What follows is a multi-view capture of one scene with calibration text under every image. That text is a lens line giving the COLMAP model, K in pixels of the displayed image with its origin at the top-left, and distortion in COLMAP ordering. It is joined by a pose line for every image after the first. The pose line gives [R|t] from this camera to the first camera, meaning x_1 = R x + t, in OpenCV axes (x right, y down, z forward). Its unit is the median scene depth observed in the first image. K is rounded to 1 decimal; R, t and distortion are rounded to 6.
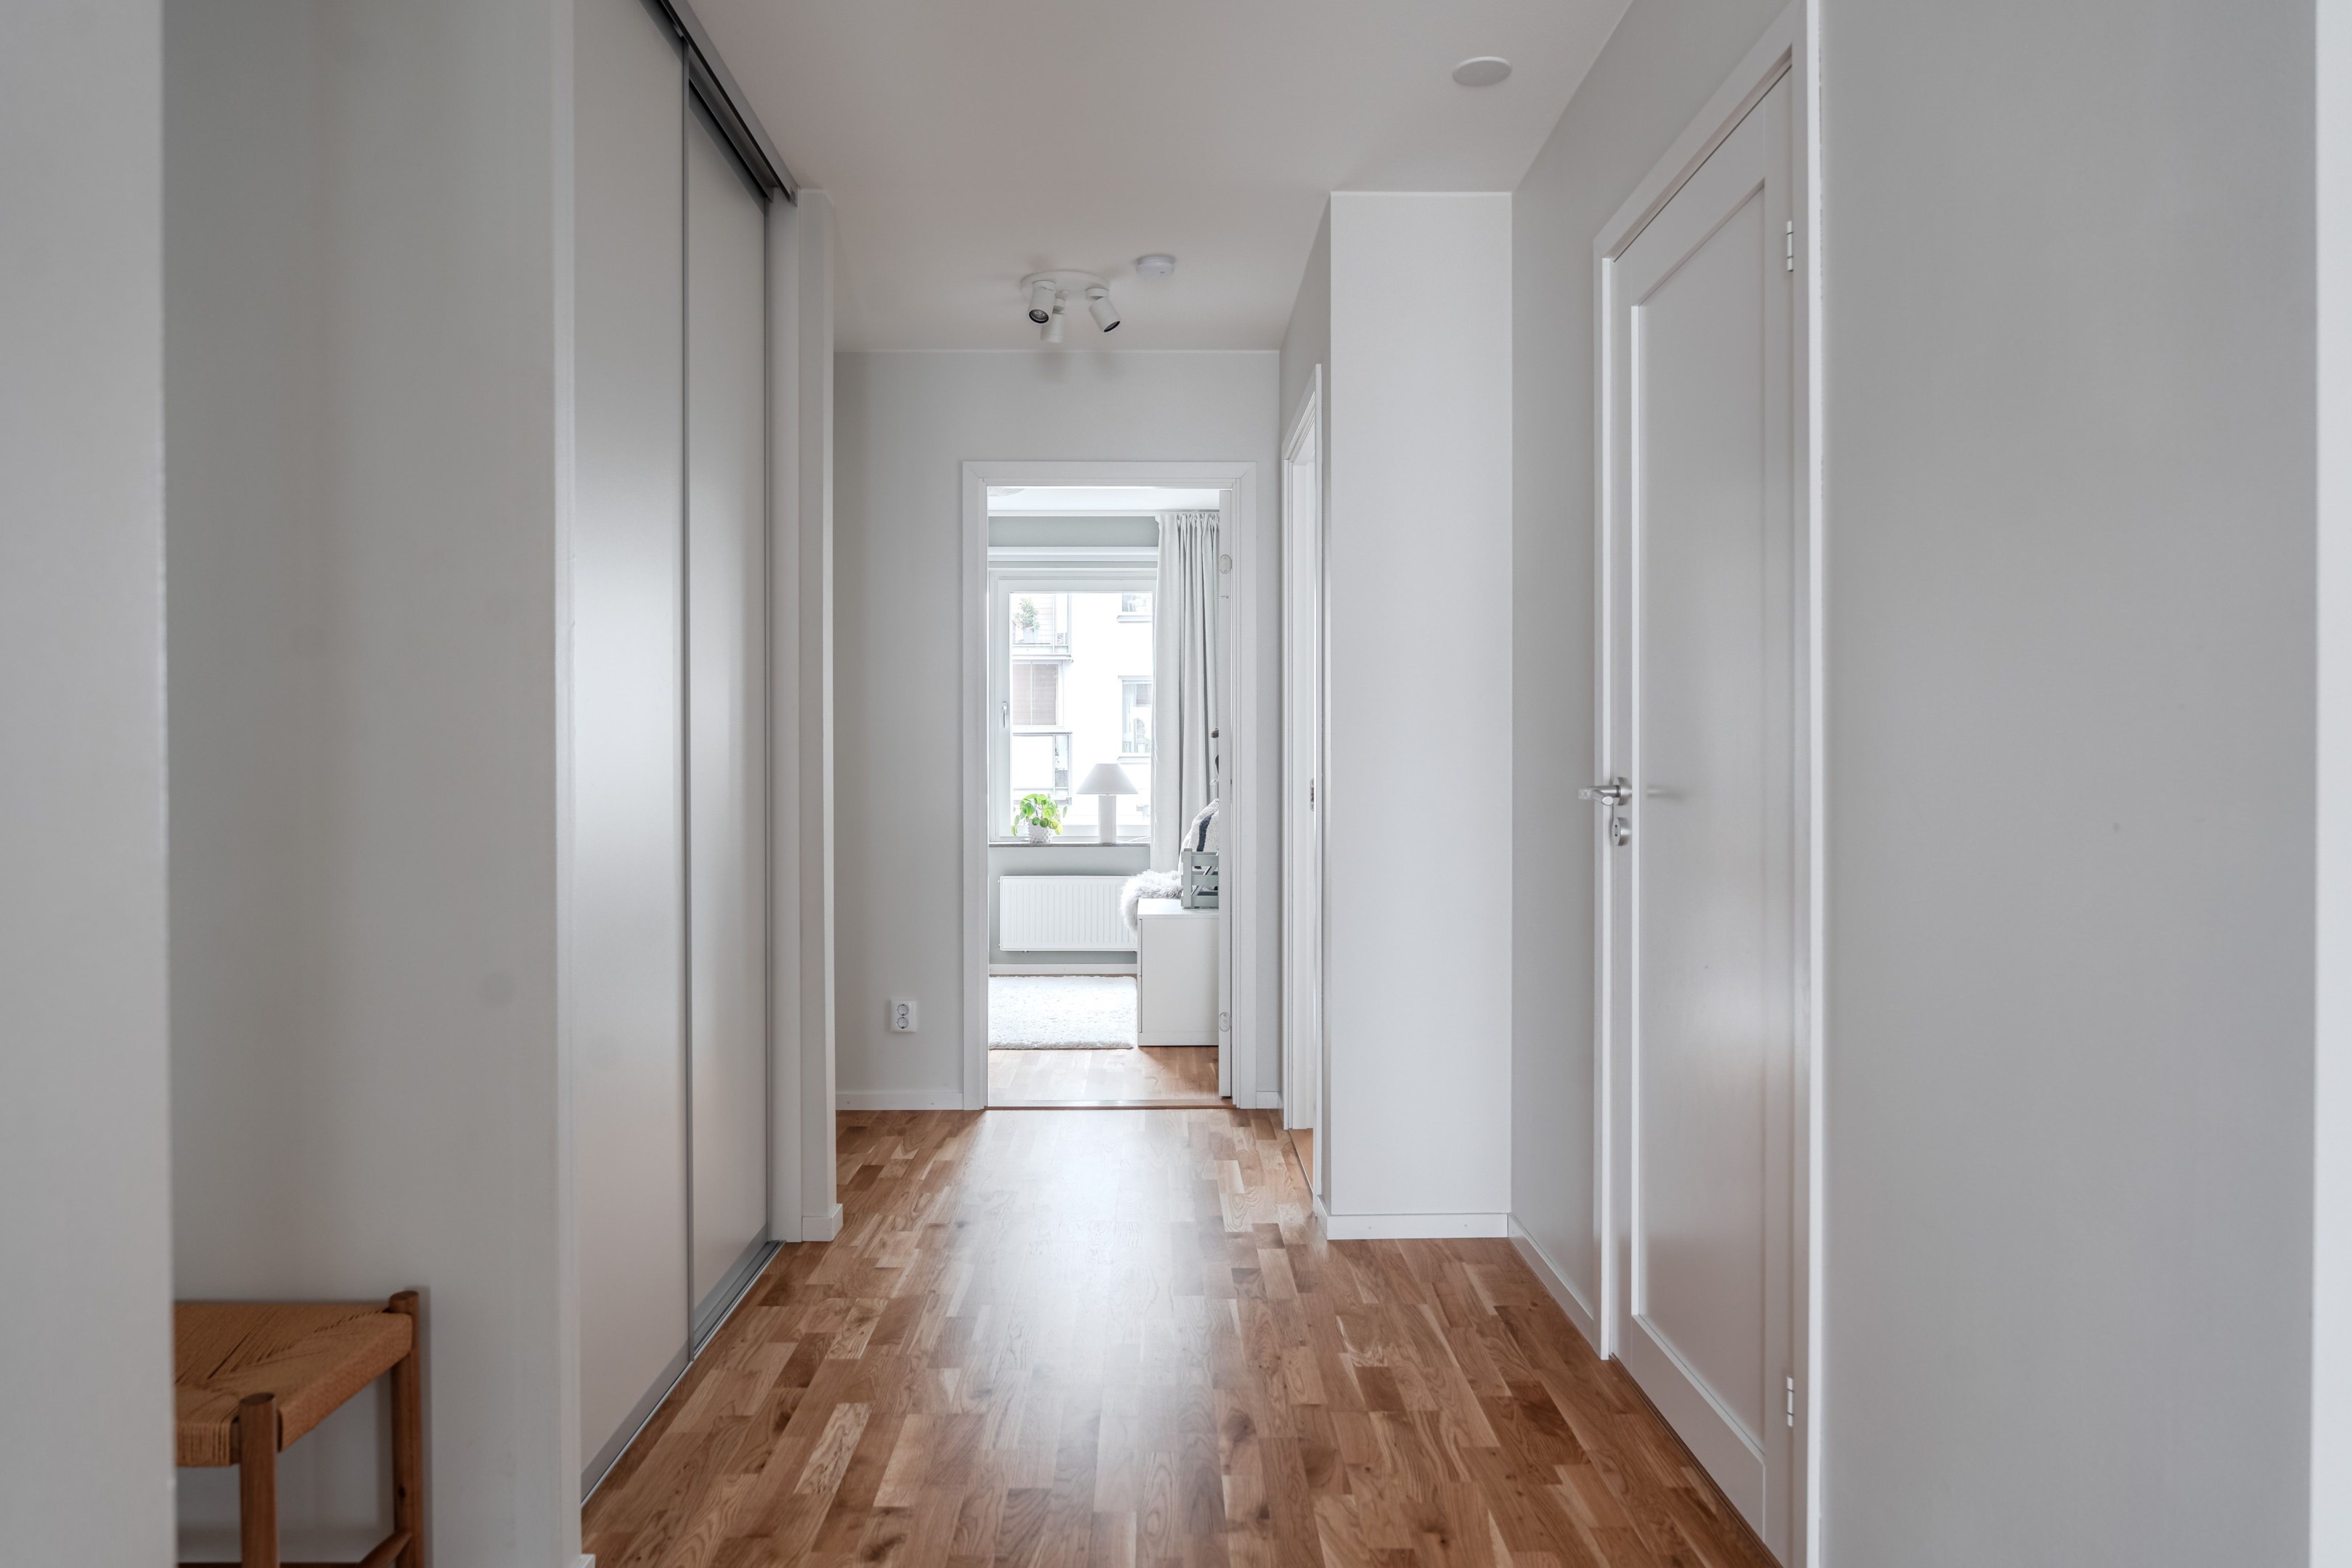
lens RADIAL K [[1628.7, 0, 1175.3], [0, 1628.7, 788.2], [0, 0, 1]] dist [0.000701, 0.000010]
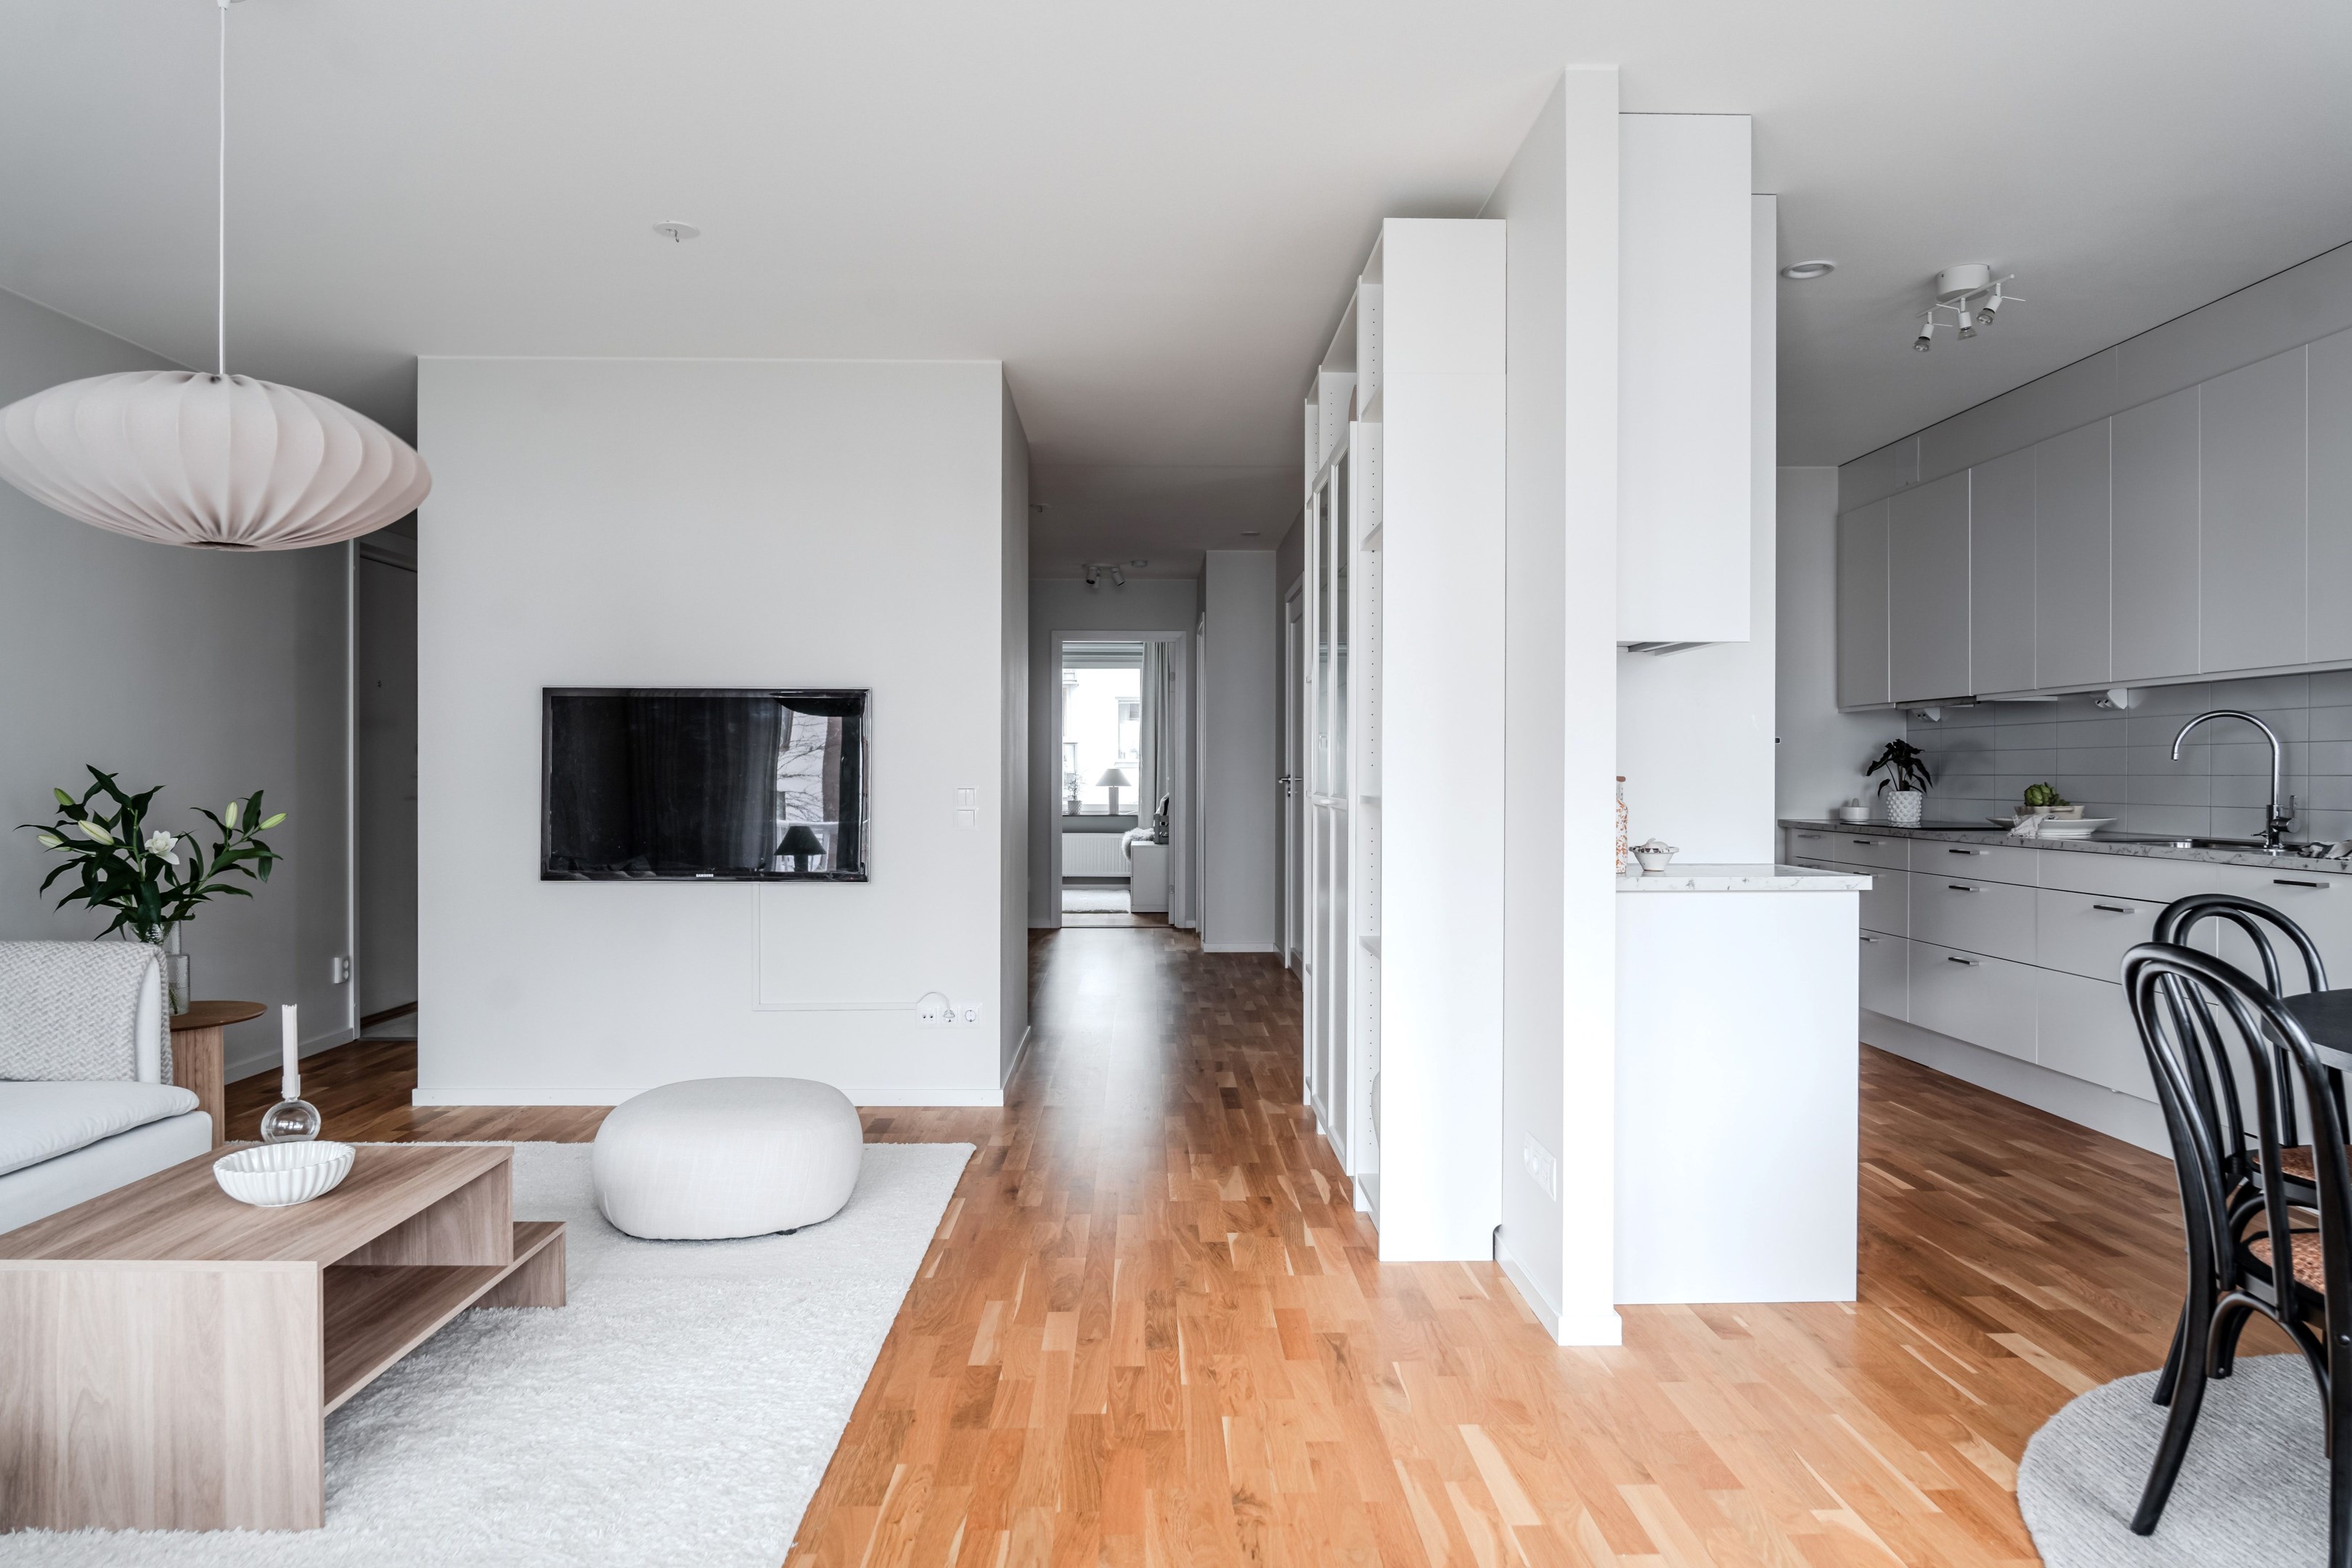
lens RADIAL K [[1478.9, 0, 1172.8], [0, 1478.9, 770.2], [0, 0, 1]] dist [0.000442, 0.000284]
pose [[0.999975, -0.000309, 0.007034, 0.011850], [0.000304, 1.000000, 0.000803, -0.015600], [-0.007035, -0.000801, 0.999975, -0.635755]]
